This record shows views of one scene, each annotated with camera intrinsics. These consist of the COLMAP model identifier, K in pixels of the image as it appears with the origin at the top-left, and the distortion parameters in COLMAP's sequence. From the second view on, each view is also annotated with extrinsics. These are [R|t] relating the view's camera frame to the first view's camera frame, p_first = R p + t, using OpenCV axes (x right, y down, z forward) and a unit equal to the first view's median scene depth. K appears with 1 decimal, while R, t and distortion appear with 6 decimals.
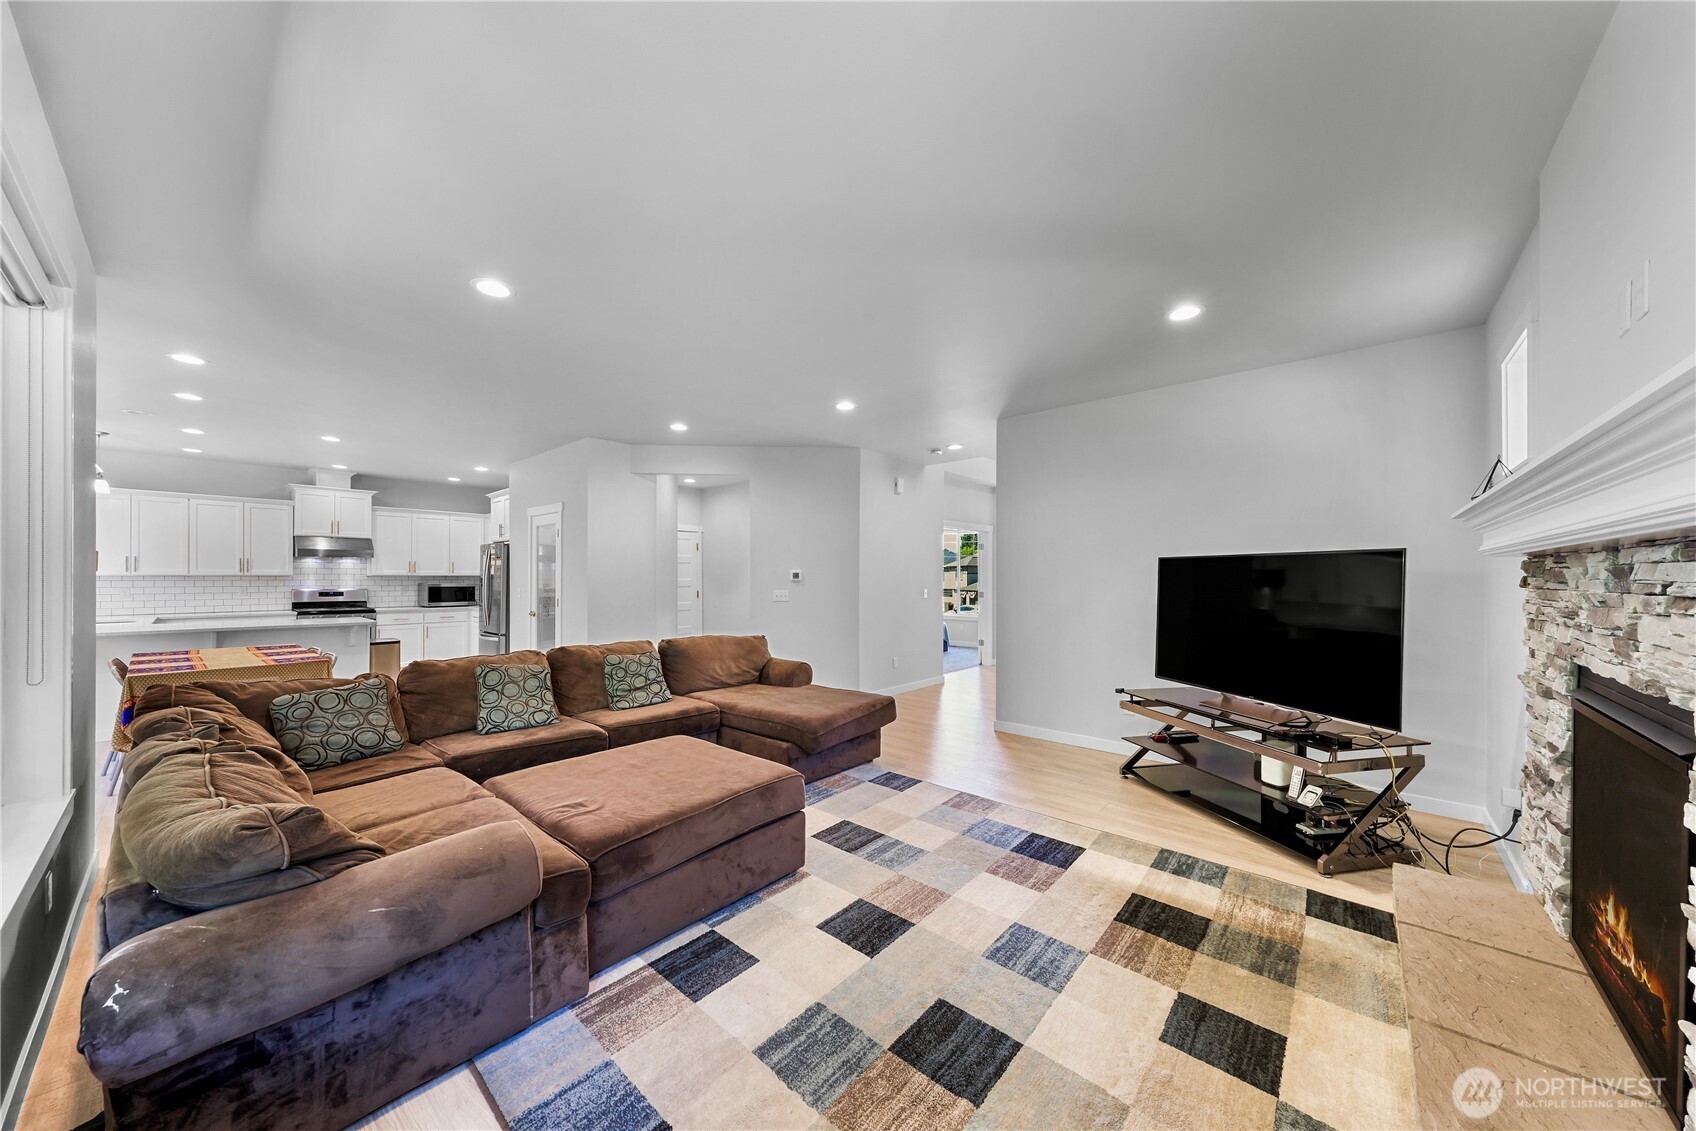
lens RADIAL K [[576.1, 0, 846.9], [0, 576.1, 581.2], [0, 0, 1]] dist [0.005167, 0.000030]
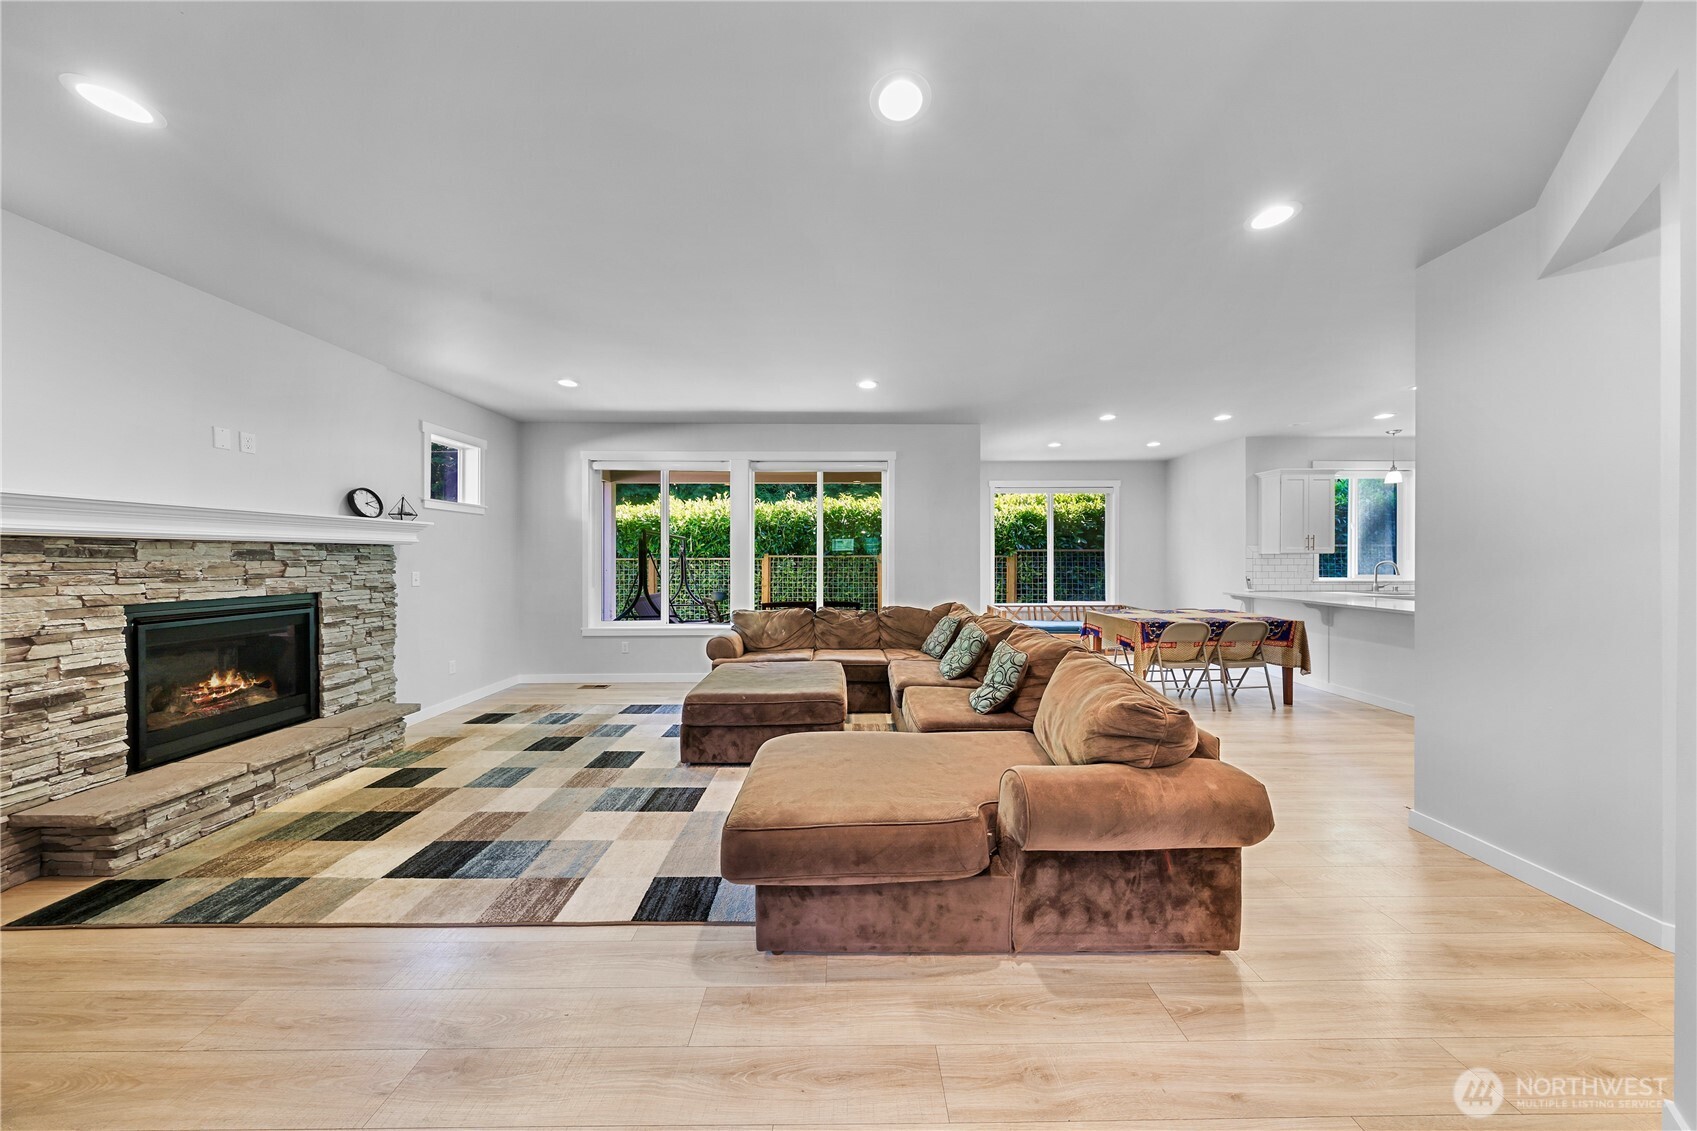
lens RADIAL K [[498.2, 0, 850.6], [0, 498.2, 557.8], [0, 0, 1]] dist [-0.000165, 0.000082]
pose [[-0.740915, 0.001010, -0.671598, 0.247060], [-0.003787, 0.999977, 0.005681, -0.003772], [0.671589, 0.006752, -0.740894, 1.245424]]
